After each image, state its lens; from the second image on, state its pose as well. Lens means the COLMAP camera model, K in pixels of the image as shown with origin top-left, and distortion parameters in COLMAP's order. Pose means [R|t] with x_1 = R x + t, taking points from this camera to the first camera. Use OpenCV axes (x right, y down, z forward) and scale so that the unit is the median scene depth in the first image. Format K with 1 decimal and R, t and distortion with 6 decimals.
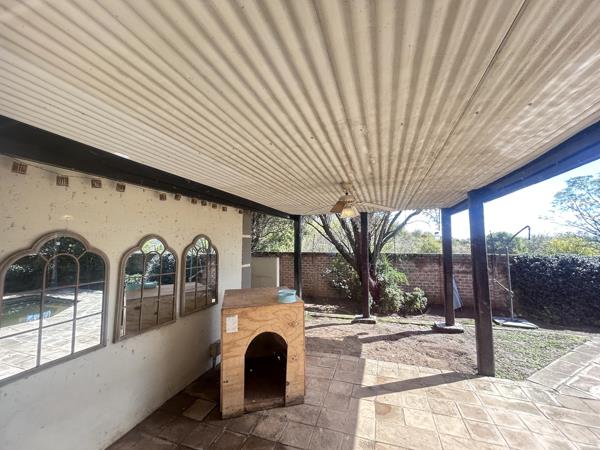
lens RADIAL K [[242.4, 0, 300.8], [0, 242.4, 225.5], [0, 0, 1]] dist [-0.000693, 0.000447]
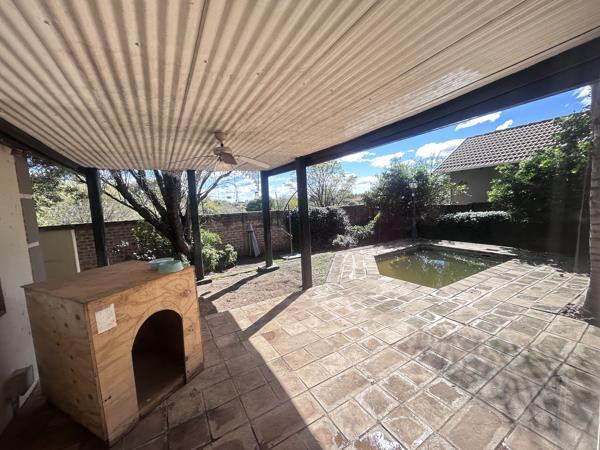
lens RADIAL K [[242.4, 0, 300.8], [0, 242.4, 225.5], [0, 0, 1]] dist [-0.000693, 0.000447]
pose [[0.647044, -0.106628, 0.754960, -0.308990], [-0.002240, 0.989903, 0.141731, 0.036751], [-0.762449, -0.093397, 0.640272, 0.127359]]
